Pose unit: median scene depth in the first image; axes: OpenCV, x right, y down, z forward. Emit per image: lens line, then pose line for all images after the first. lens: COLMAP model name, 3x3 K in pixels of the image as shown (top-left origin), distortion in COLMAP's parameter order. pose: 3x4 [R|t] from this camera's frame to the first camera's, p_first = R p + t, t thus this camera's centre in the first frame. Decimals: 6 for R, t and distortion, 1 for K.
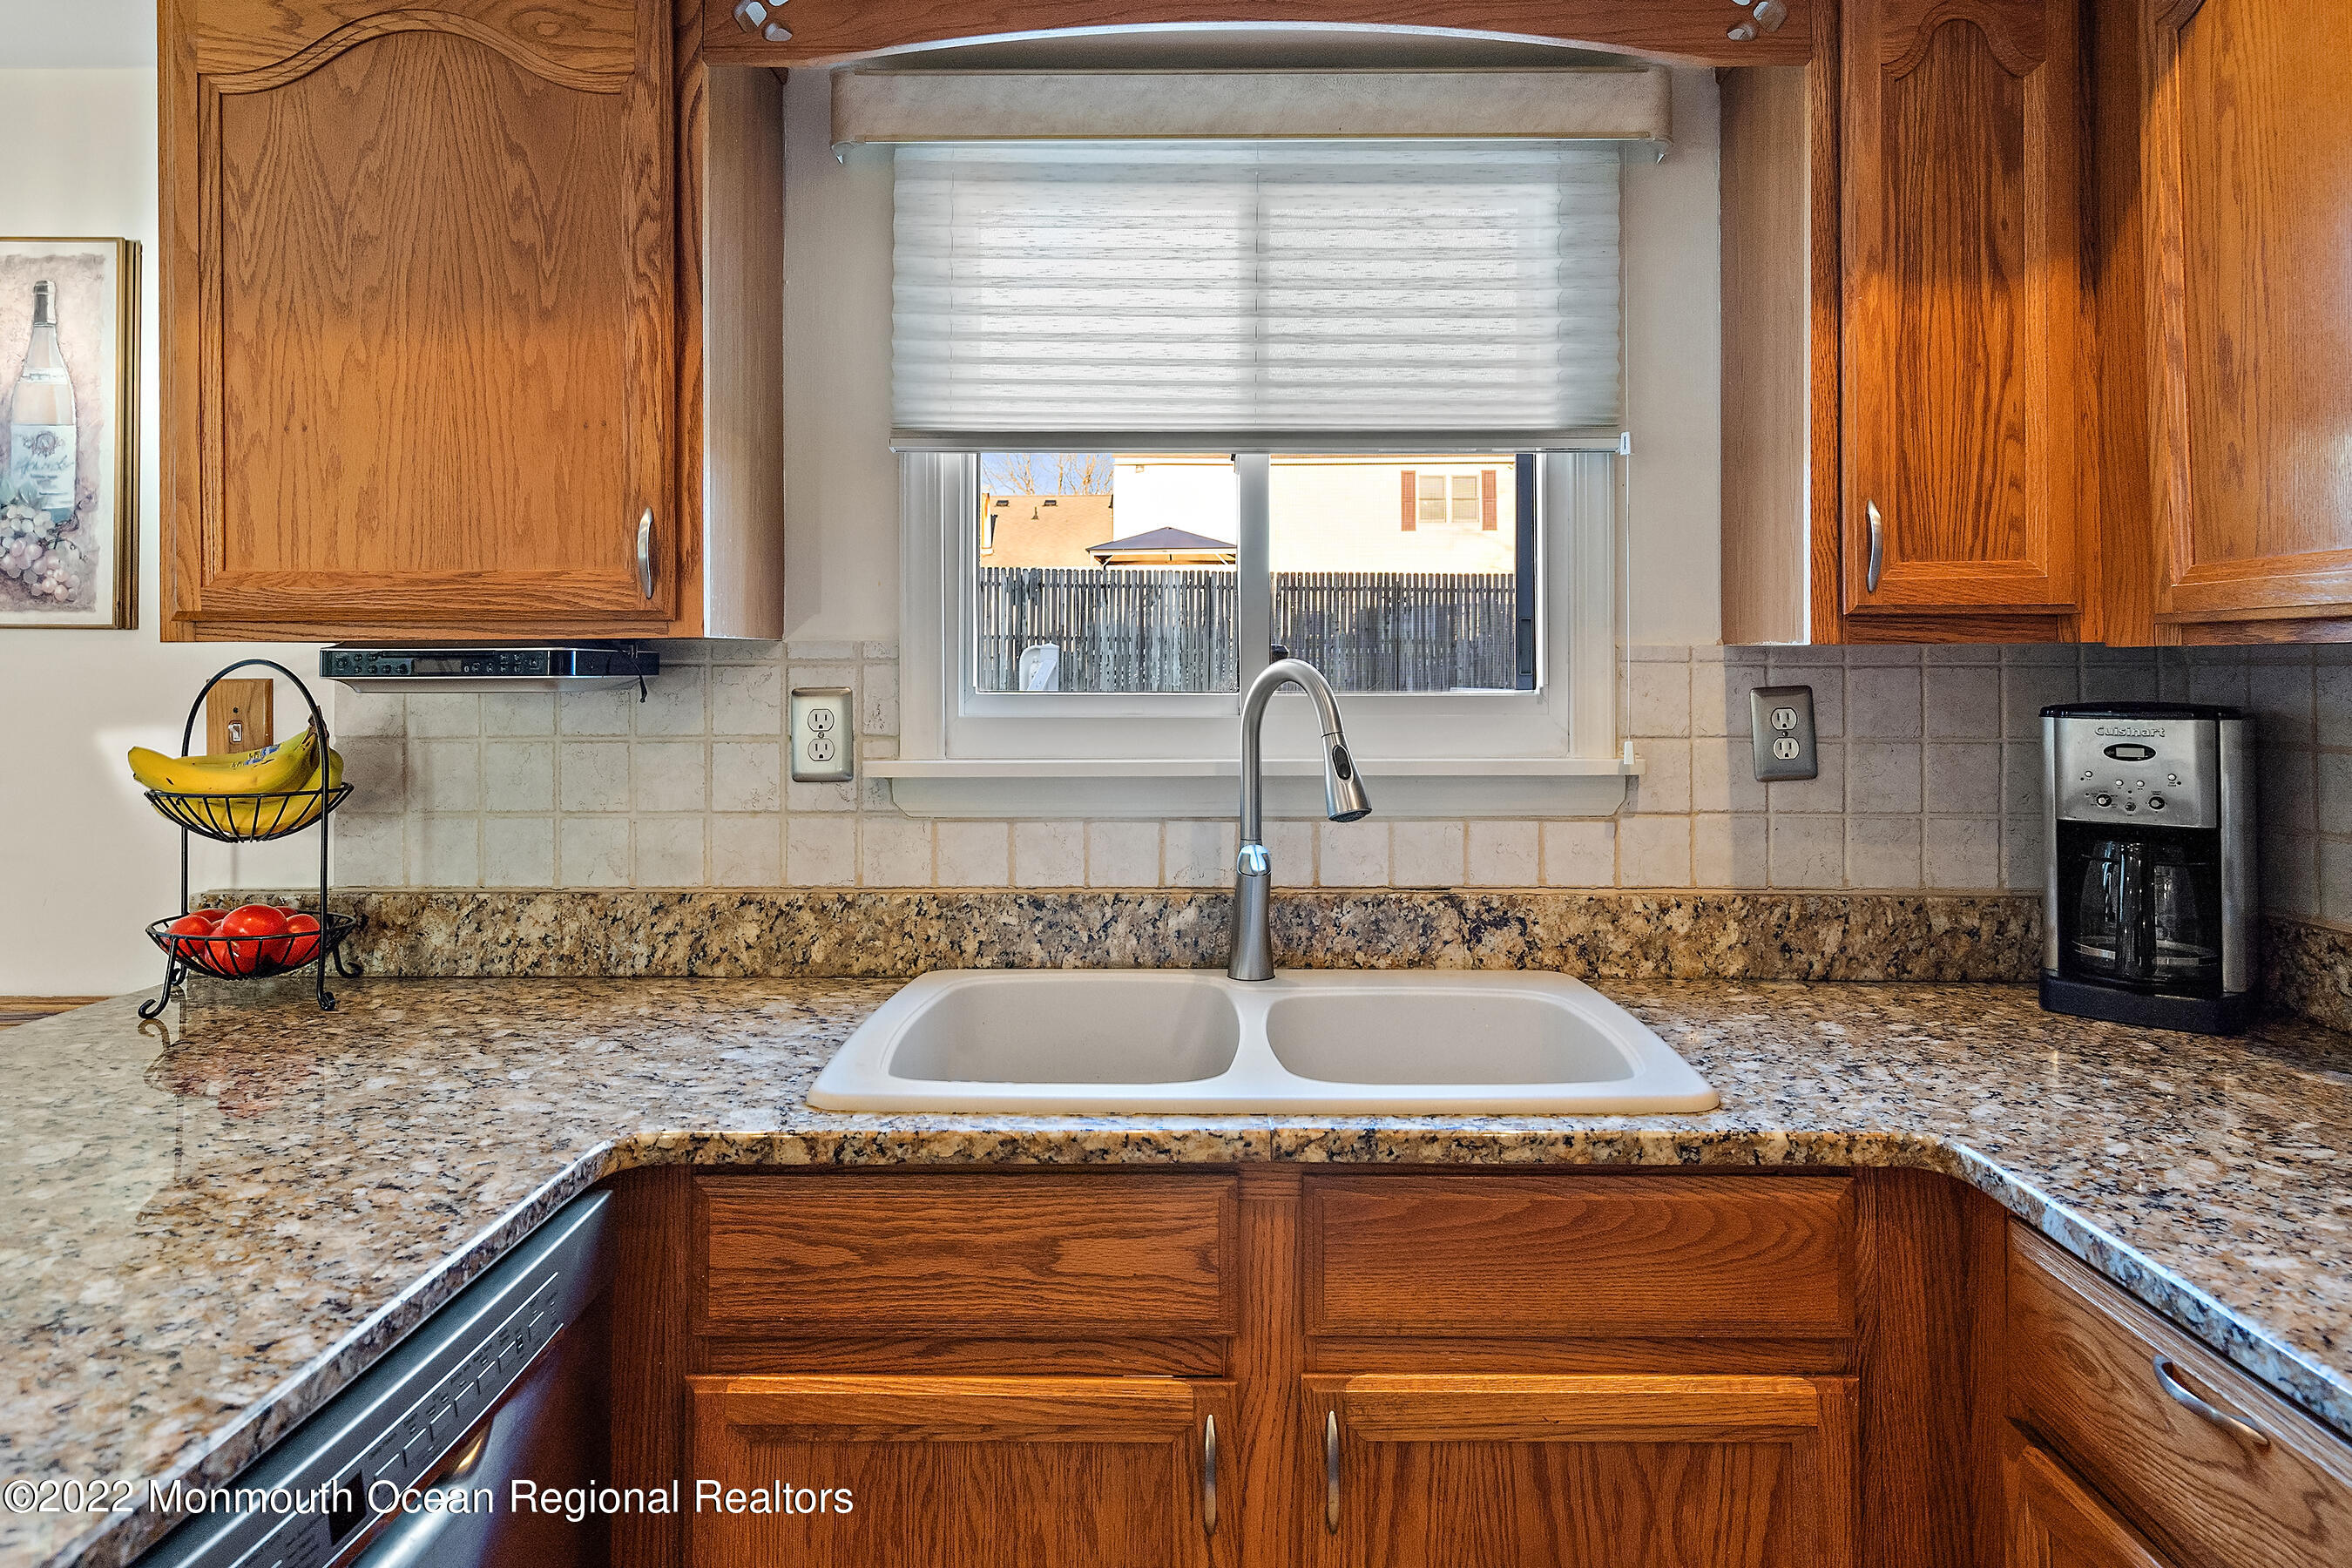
lens RADIAL K [[1388.6, 0, 1198.2], [0, 1388.6, 655.6], [0, 0, 1]] dist [0.004093, 0.001207]
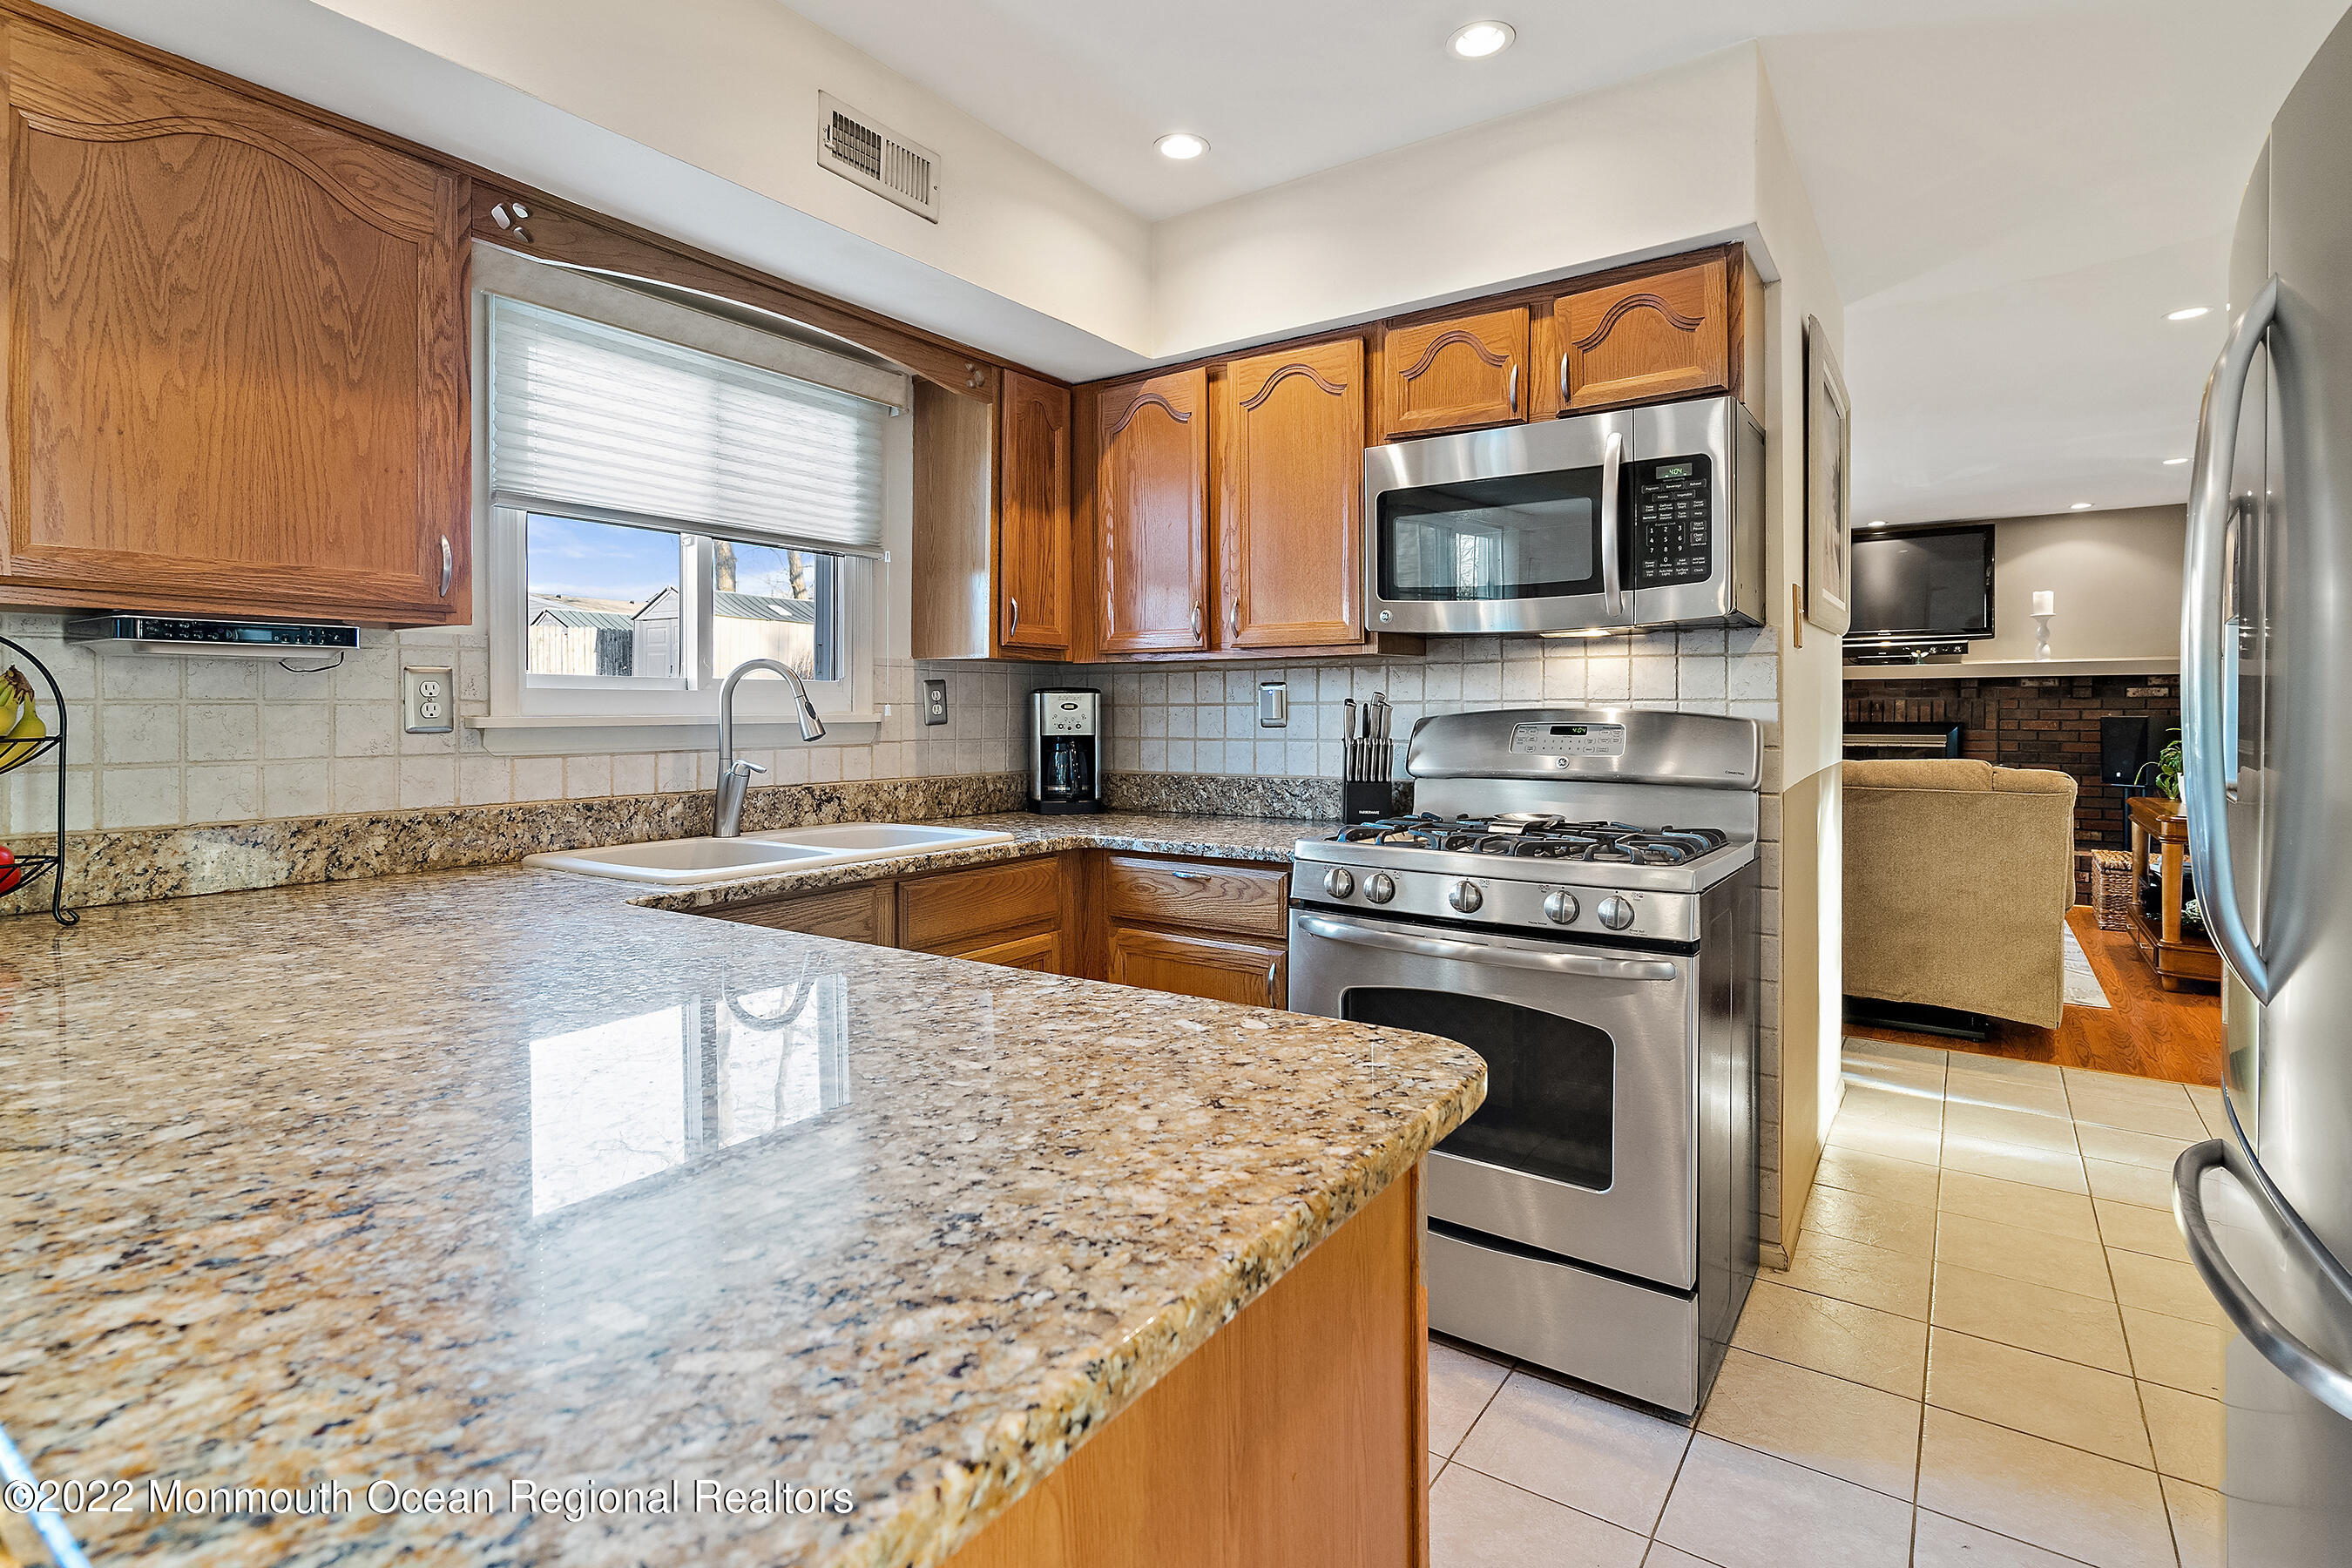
lens RADIAL K [[1126.9, 0, 1165.3], [0, 1126.9, 723.8], [0, 0, 1]] dist [-0.002367, 0.001424]
pose [[0.572856, -0.010383, 0.819590, -0.807637], [-0.009650, 0.999765, 0.019410, 0.054388], [-0.819599, -0.019028, 0.572621, -0.270605]]
